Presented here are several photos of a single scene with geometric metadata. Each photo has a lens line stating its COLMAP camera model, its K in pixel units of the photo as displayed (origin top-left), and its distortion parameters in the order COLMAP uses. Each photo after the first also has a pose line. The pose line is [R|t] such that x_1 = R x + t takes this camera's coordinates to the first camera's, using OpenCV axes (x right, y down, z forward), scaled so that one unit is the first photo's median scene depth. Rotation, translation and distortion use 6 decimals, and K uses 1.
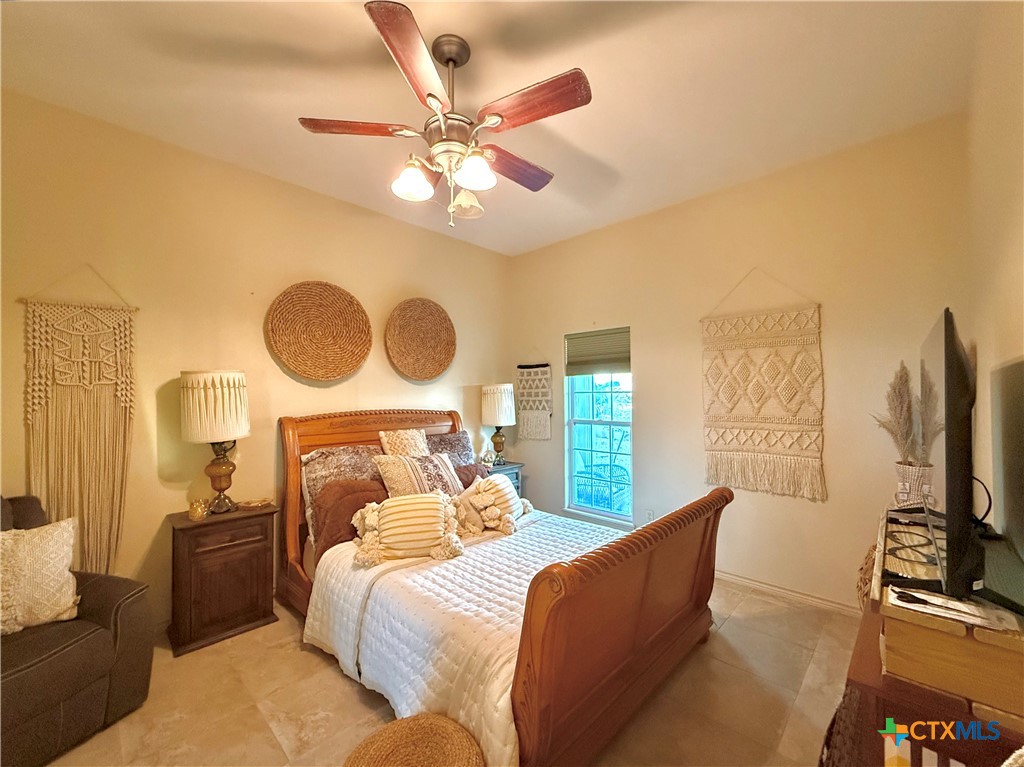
lens RADIAL K [[408.5, 0, 514.1], [0, 408.5, 382.4], [0, 0, 1]] dist [0.002994, -0.001781]
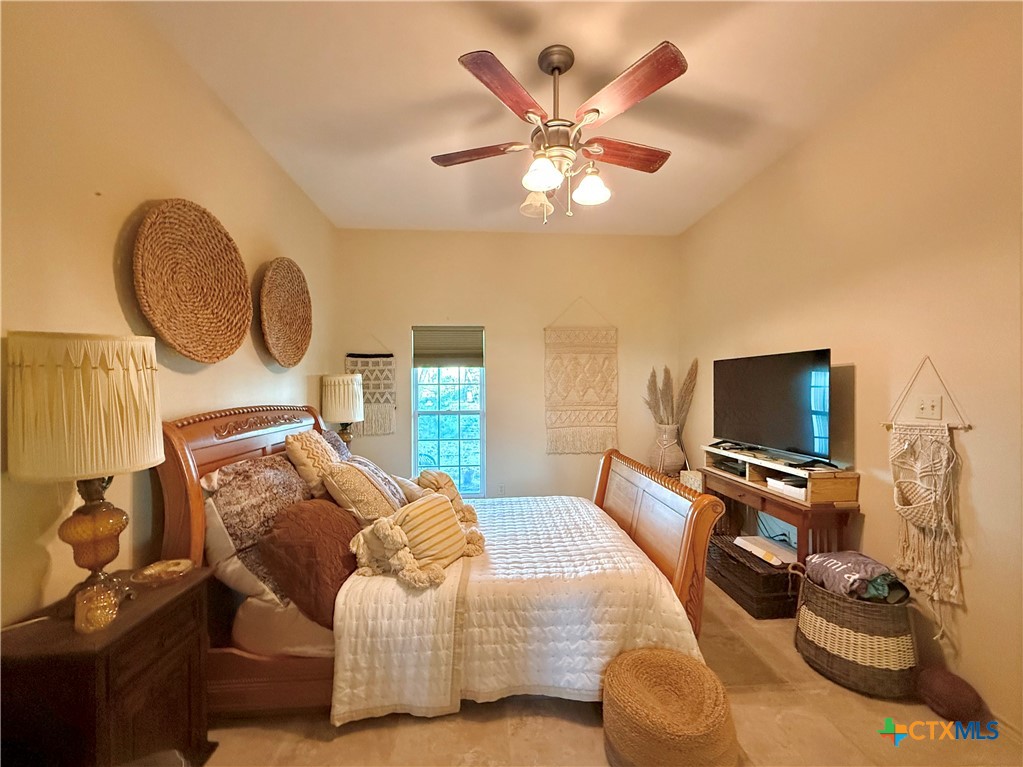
lens RADIAL K [[408.1, 0, 498.6], [0, 408.1, 382.9], [0, 0, 1]] dist [0.002994, -0.001781]
pose [[0.682287, 0.009173, 0.731027, -0.500589], [-0.019333, 0.999798, 0.005498, 0.012658], [-0.730828, -0.017884, 0.682327, 0.183230]]
